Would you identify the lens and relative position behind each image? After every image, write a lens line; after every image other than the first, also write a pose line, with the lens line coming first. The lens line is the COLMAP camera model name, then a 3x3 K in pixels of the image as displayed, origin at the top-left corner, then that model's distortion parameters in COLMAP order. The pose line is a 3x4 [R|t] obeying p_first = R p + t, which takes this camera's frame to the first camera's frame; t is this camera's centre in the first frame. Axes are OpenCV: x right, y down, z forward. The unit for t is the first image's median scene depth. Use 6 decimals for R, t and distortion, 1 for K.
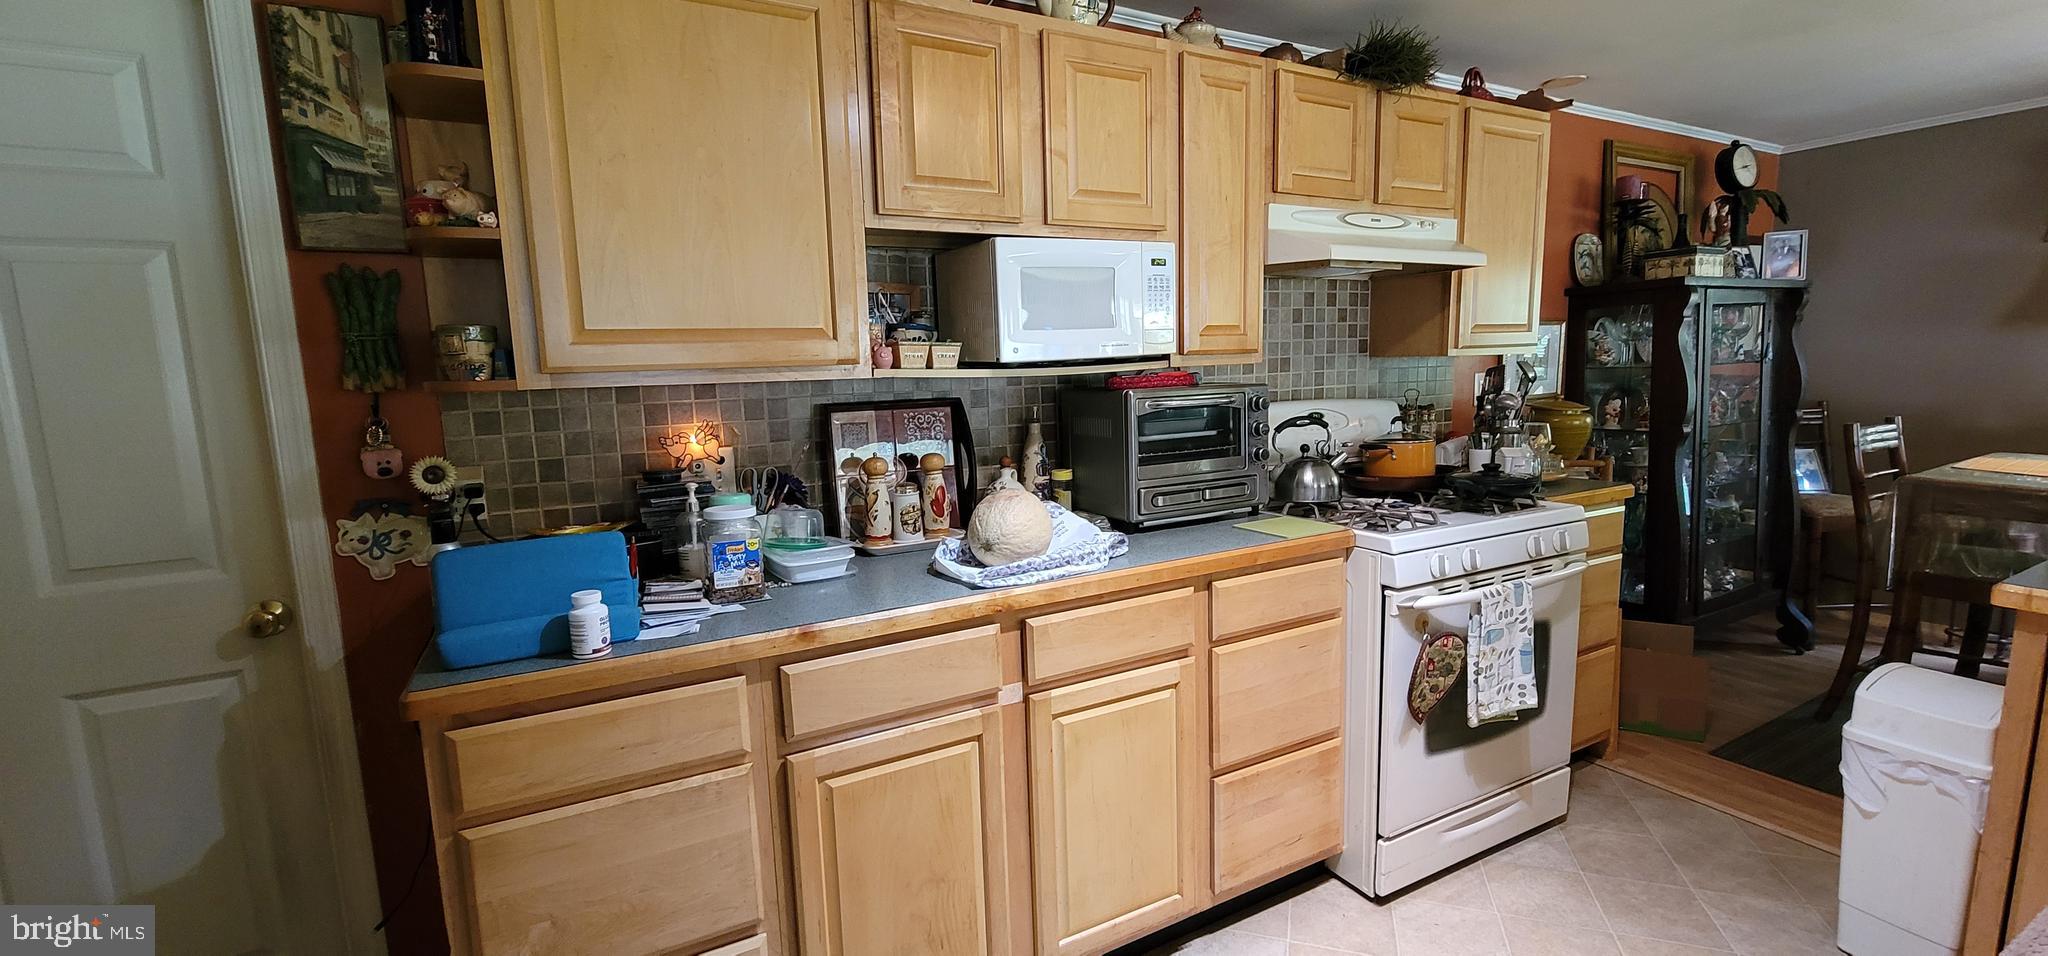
lens RADIAL K [[836.4, 0, 1028.4], [0, 836.4, 473.1], [0, 0, 1]] dist [-0.009441, 0.003267]
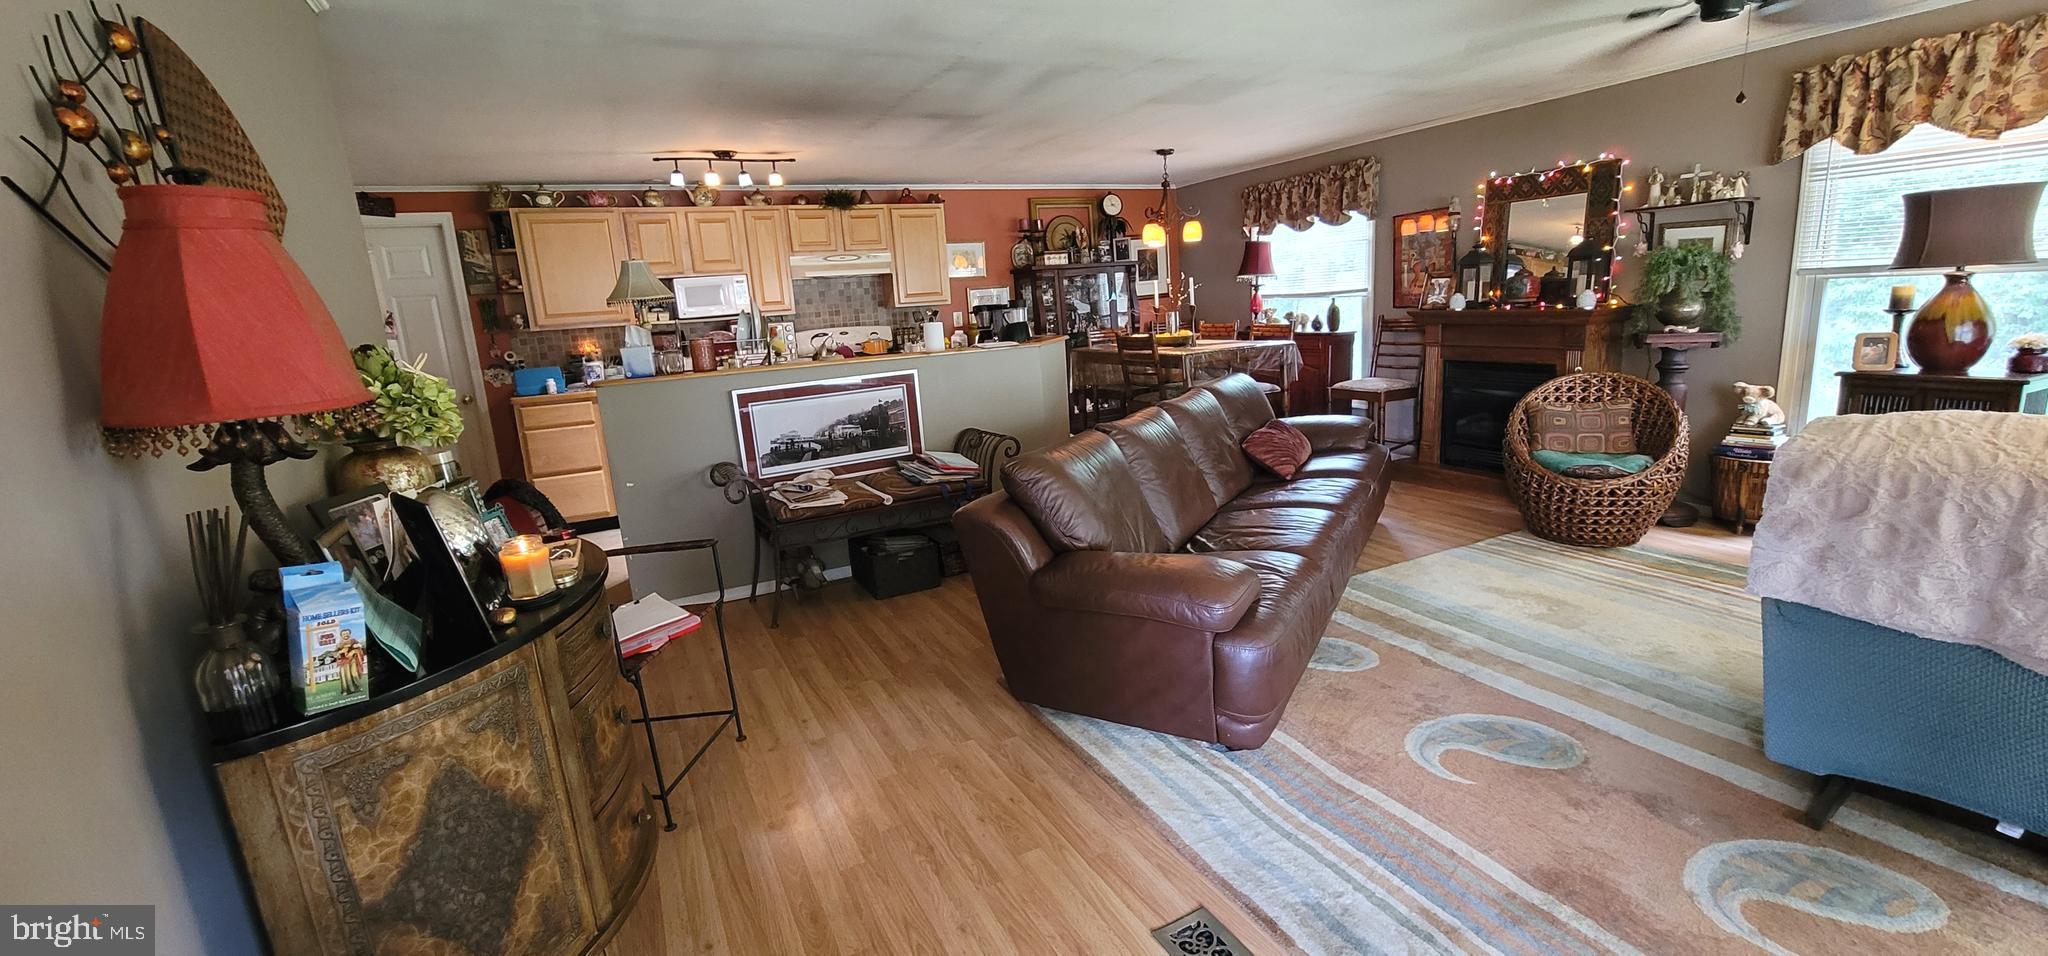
lens RADIAL K [[836.4, 0, 1028.4], [0, 836.4, 473.1], [0, 0, 1]] dist [-0.009441, 0.003267]
pose [[0.998959, -0.030837, -0.033603, 1.588470], [0.033035, 0.997209, 0.066948, 0.330572], [0.031445, -0.067988, 0.997190, -2.492162]]
